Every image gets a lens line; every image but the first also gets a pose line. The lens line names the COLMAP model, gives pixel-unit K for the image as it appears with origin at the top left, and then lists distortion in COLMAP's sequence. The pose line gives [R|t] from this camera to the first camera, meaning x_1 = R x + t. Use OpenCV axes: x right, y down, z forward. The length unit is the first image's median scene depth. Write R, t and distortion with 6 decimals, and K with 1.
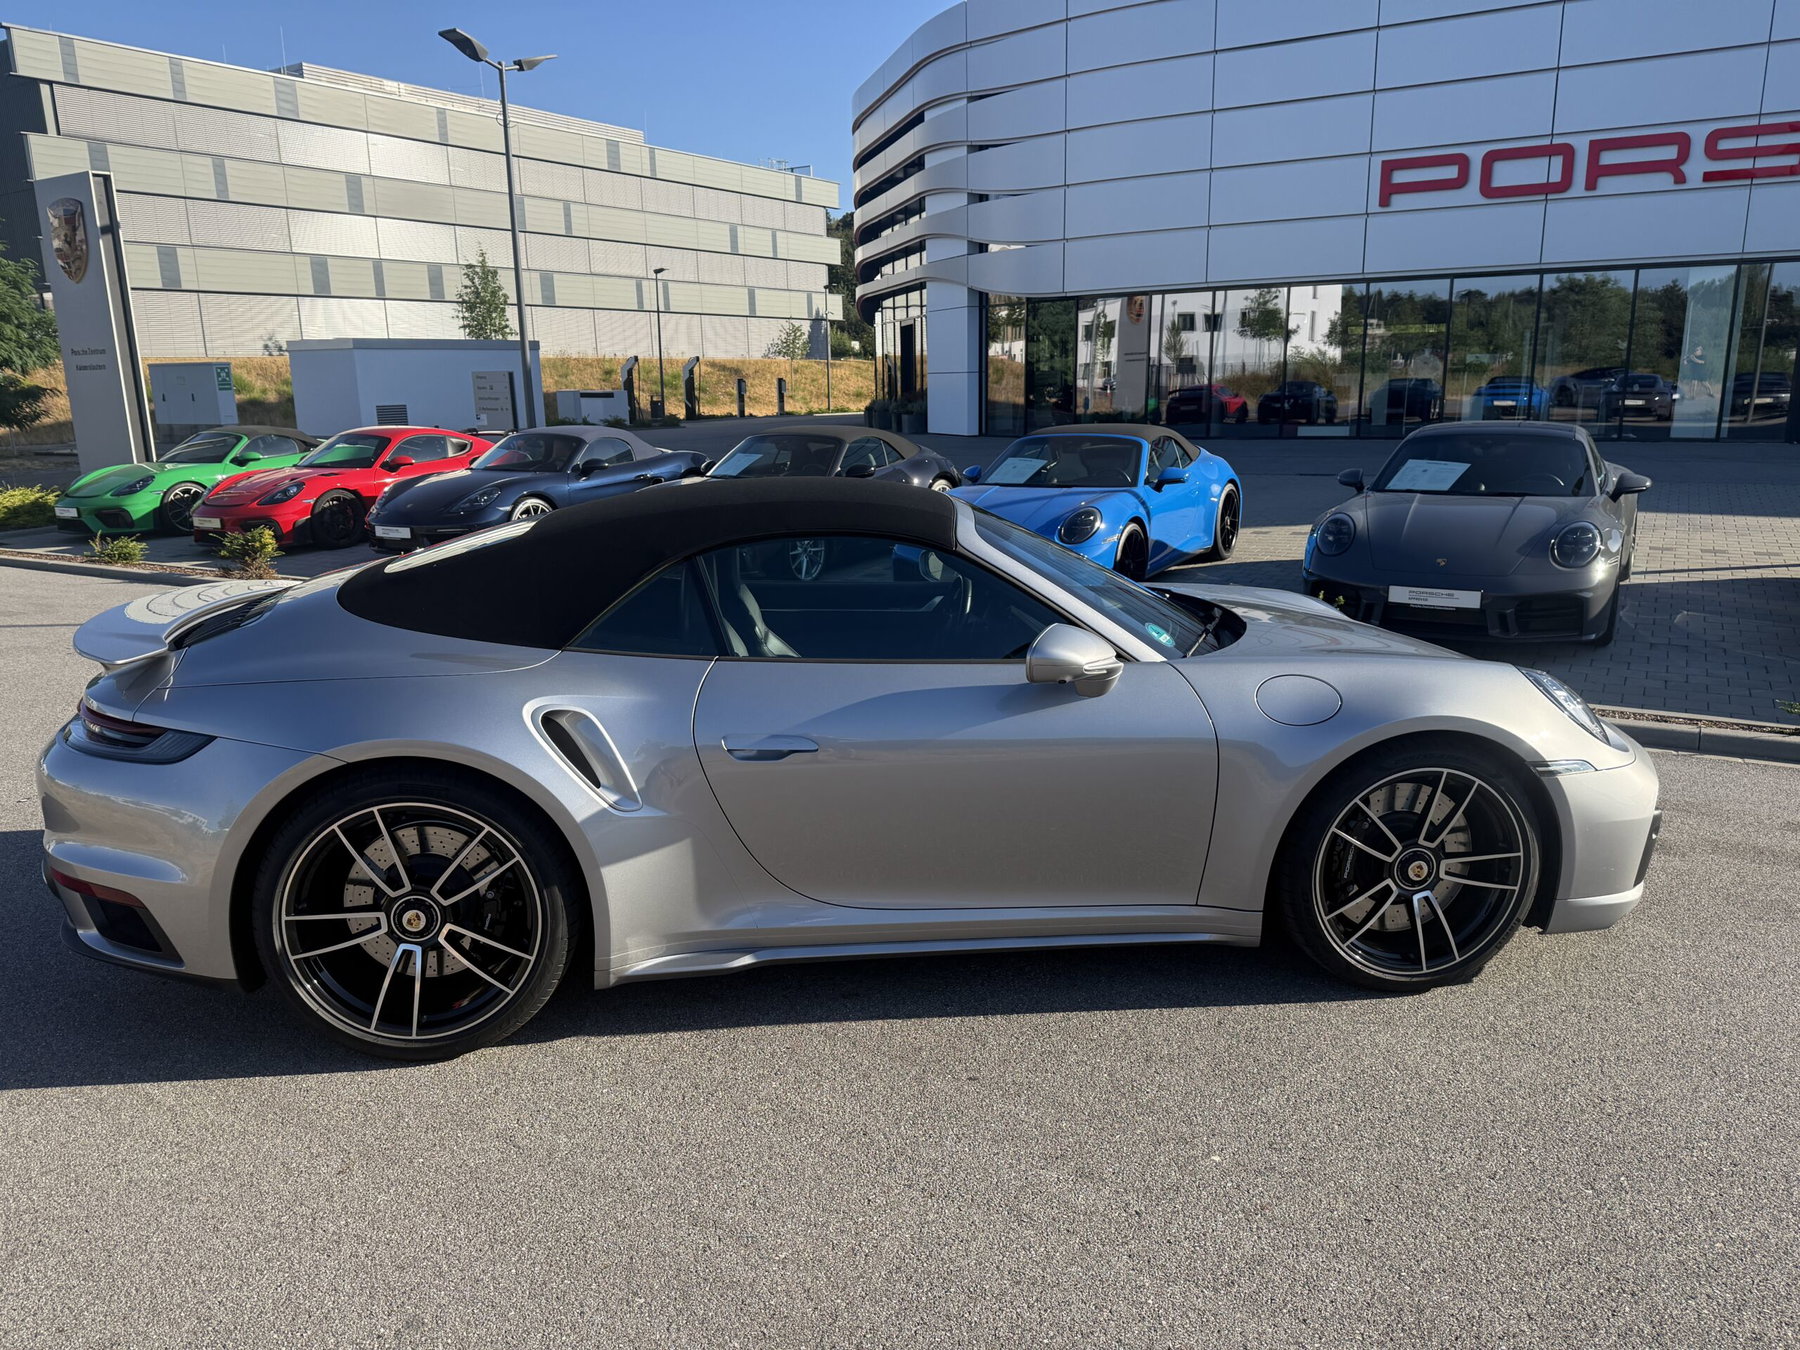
lens RADIAL K [[1276.3, 0, 889.2], [0, 1276.3, 682.7], [0, 0, 1]] dist [0.031122, -0.043761]
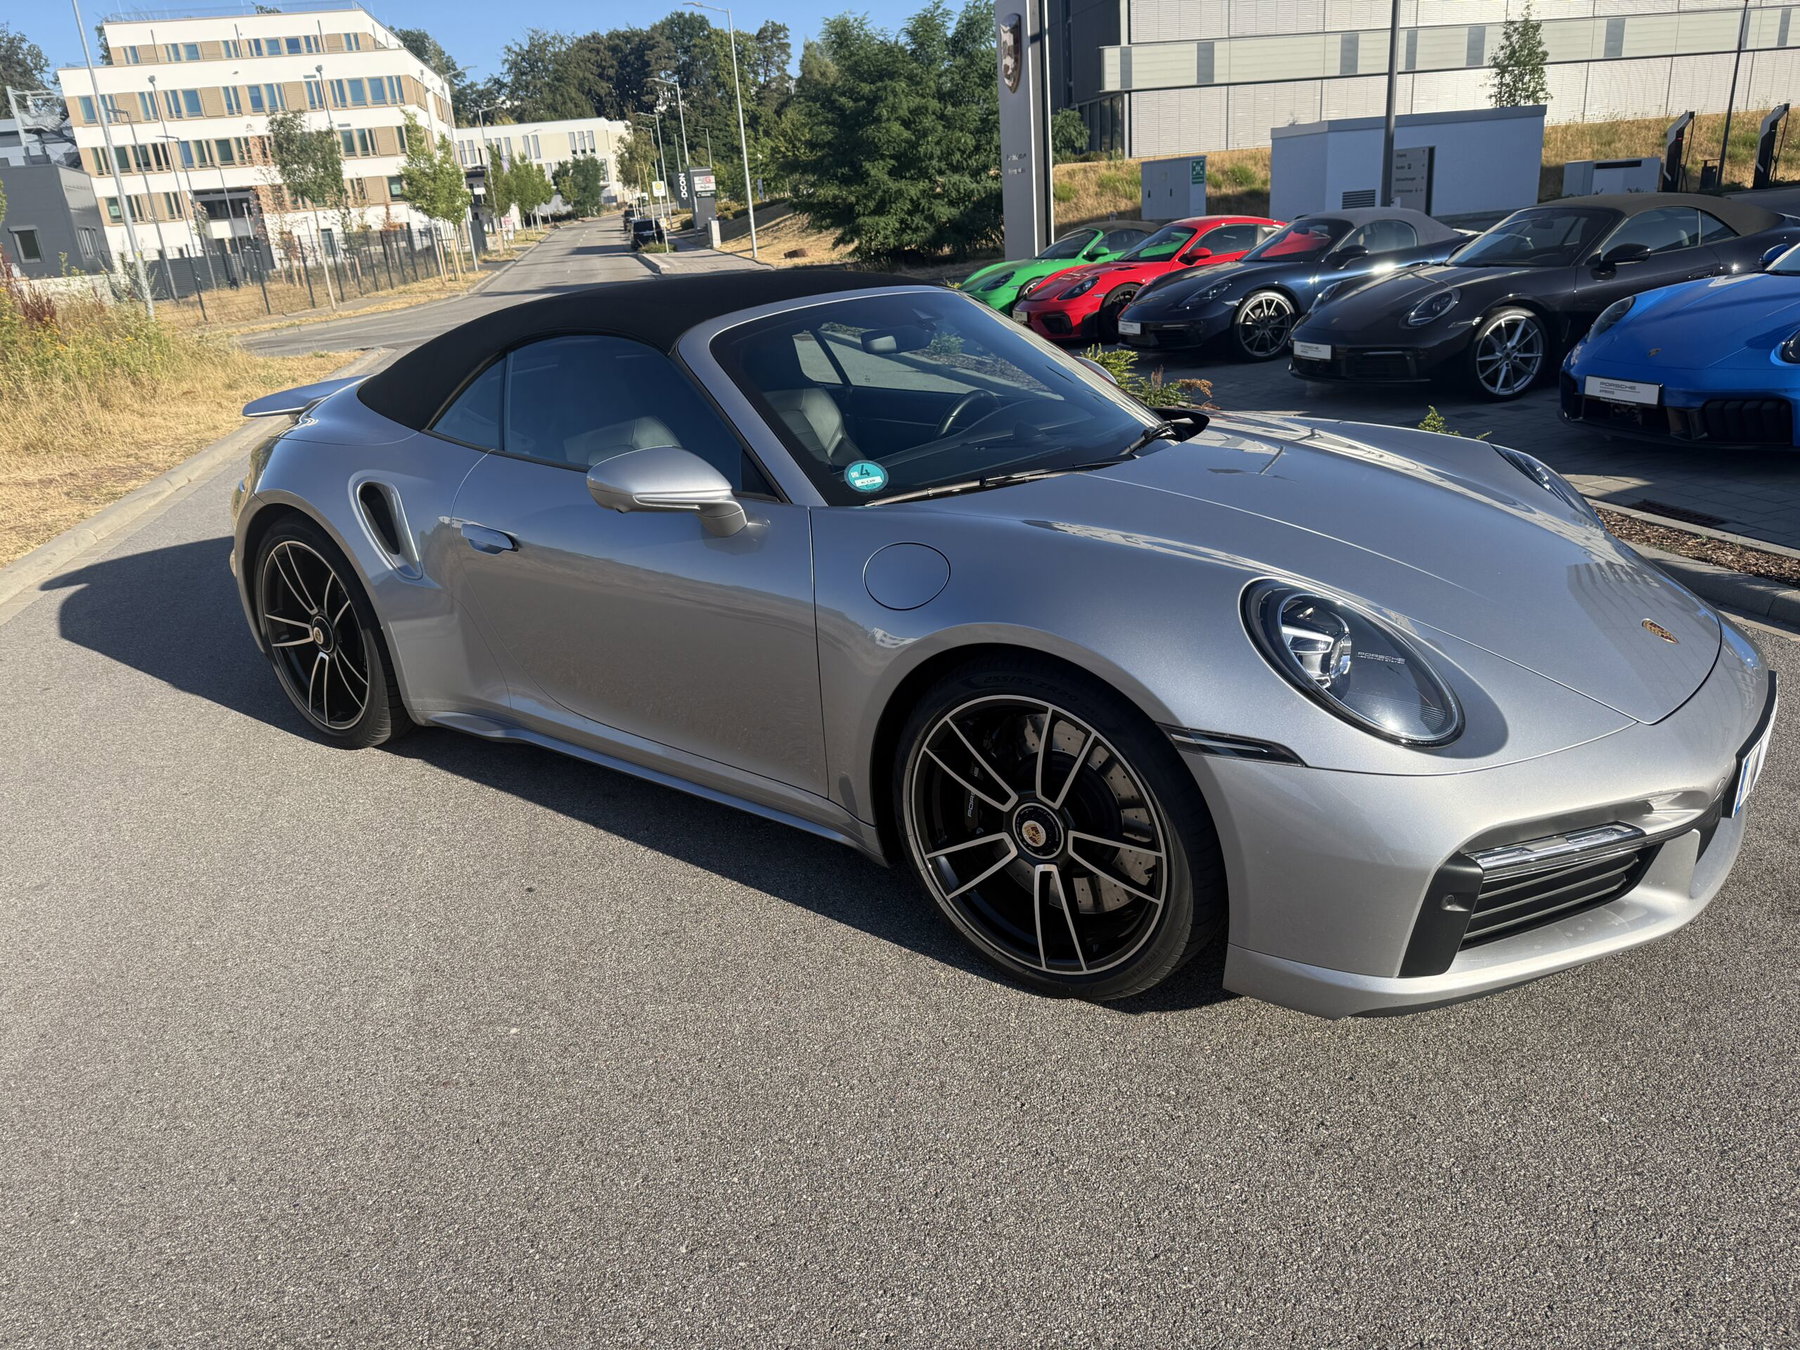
lens RADIAL K [[1276.3, 0, 884.5], [0, 1276.3, 669.4], [0, 0, 1]] dist [0.031122, -0.043761]
pose [[0.715608, 0.199849, -0.669302, 0.092038], [-0.100761, 0.977709, 0.184206, -0.007935], [0.691196, -0.064380, 0.719794, 0.047383]]
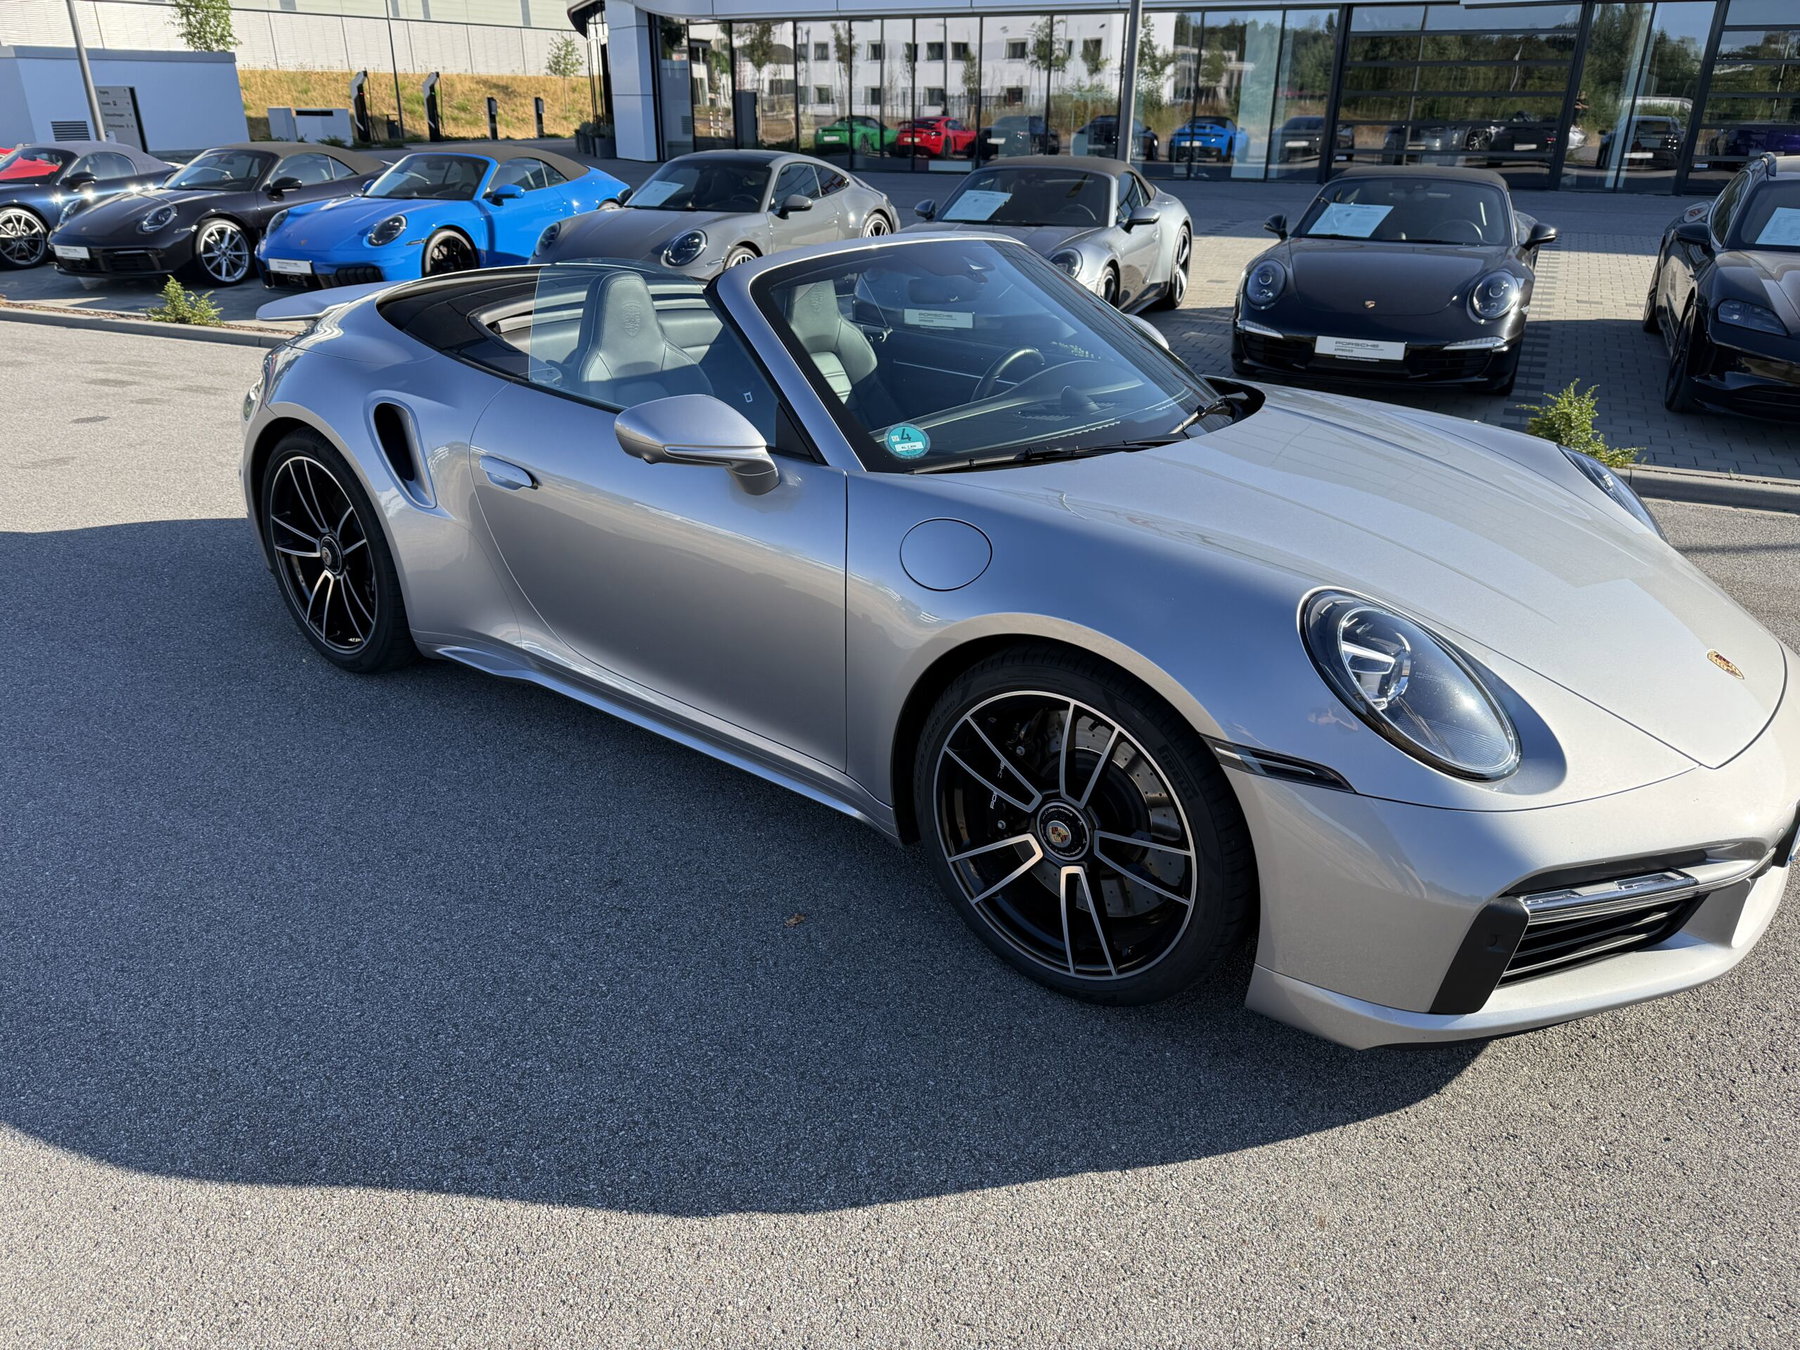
lens RADIAL K [[1276.3, 0, 899.8], [0, 1276.3, 677.9], [0, 0, 1]] dist [0.031122, -0.043761]
pose [[0.994752, -0.021607, 0.100006, 0.163844], [0.002553, 0.982384, 0.186858, 0.022450], [-0.102282, -0.185622, 0.977283, -0.109210]]
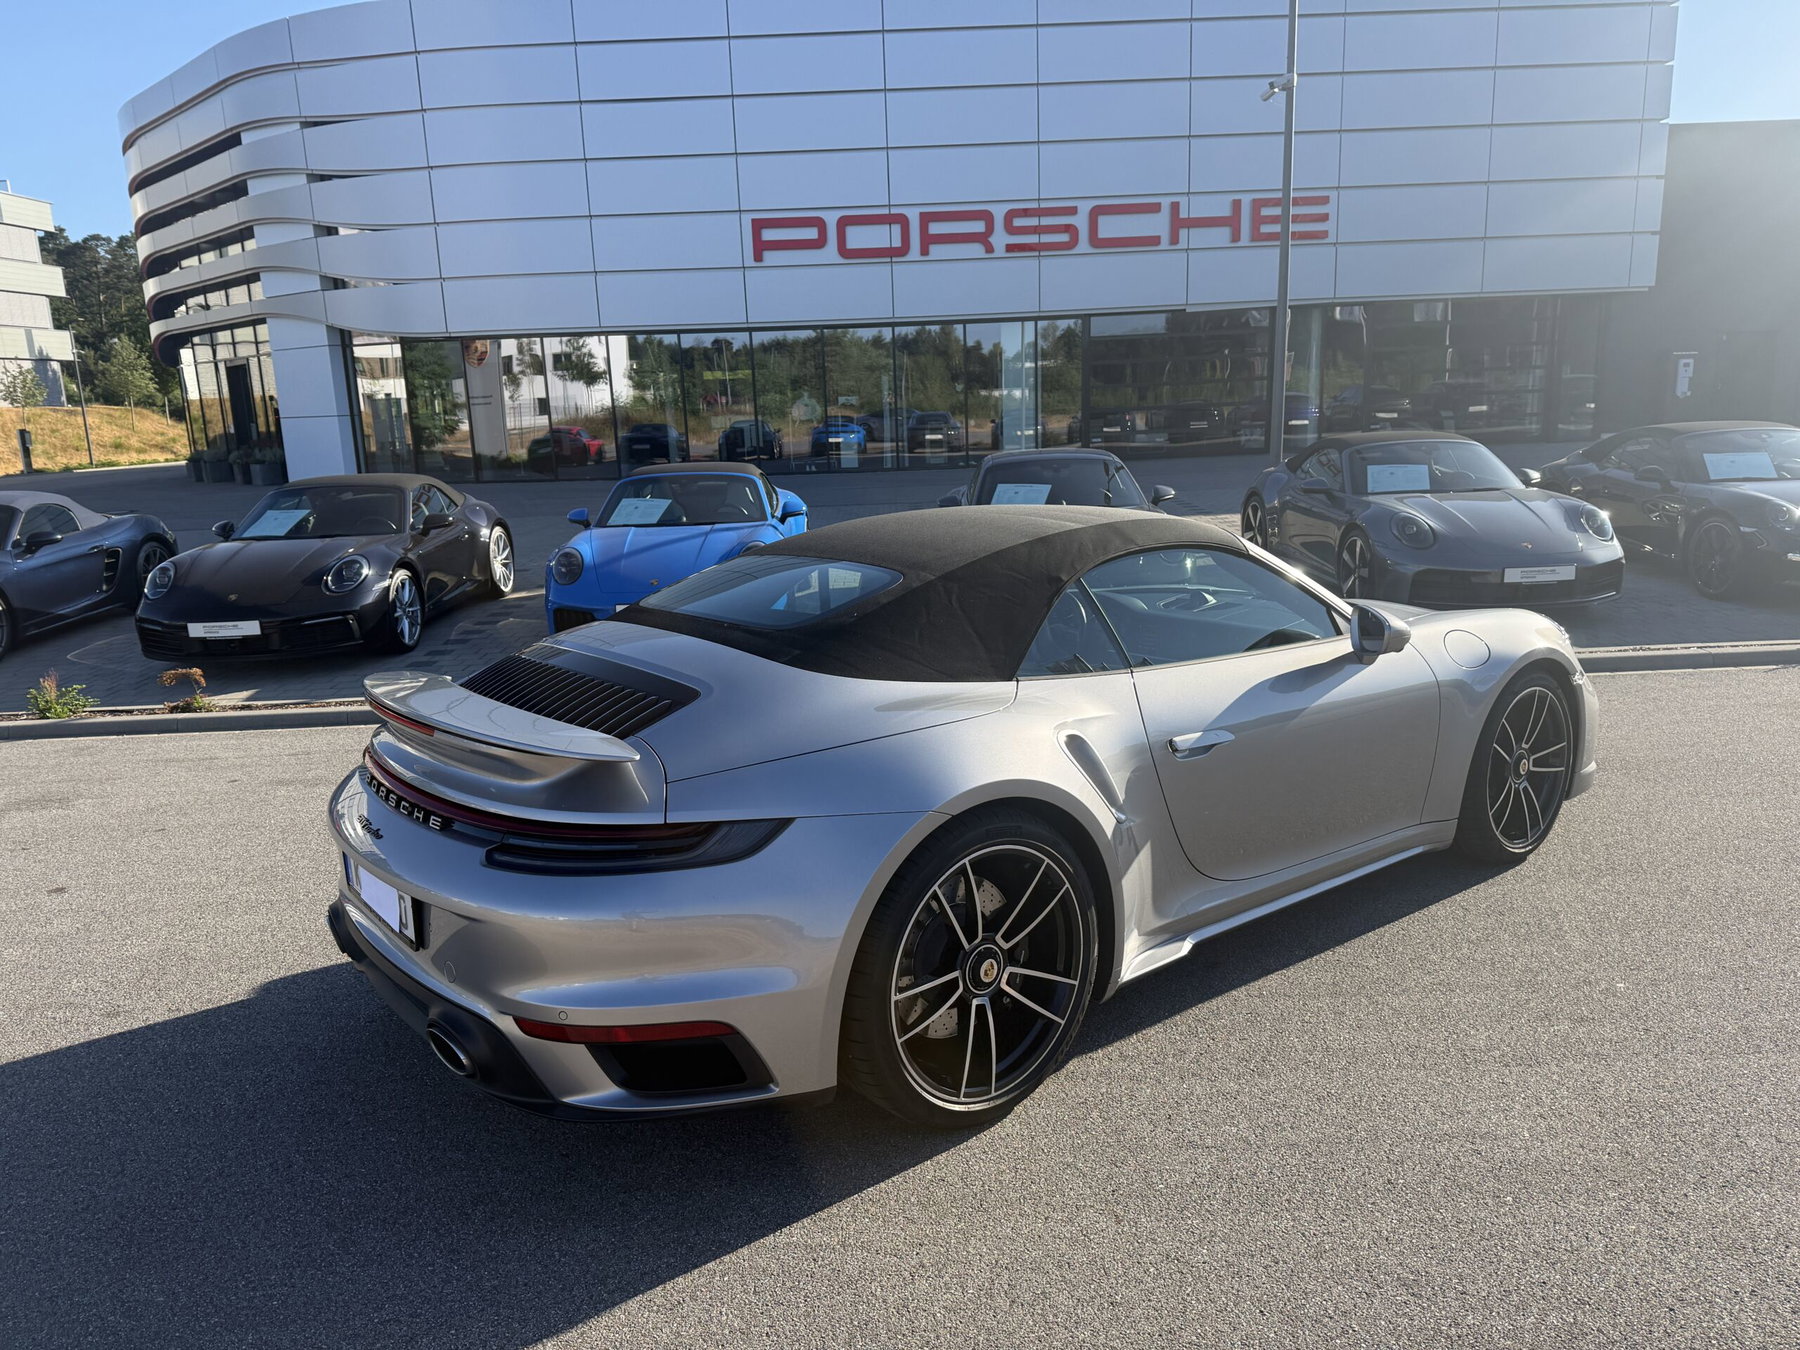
lens RADIAL K [[1276.3, 0, 903.7], [0, 1276.3, 673.3], [0, 0, 1]] dist [0.031122, -0.043761]
pose [[0.851652, -0.122202, 0.509662, -0.090574], [0.141455, 0.989944, 0.000987, -0.004931], [-0.504657, 0.071254, 0.860374, 0.018127]]
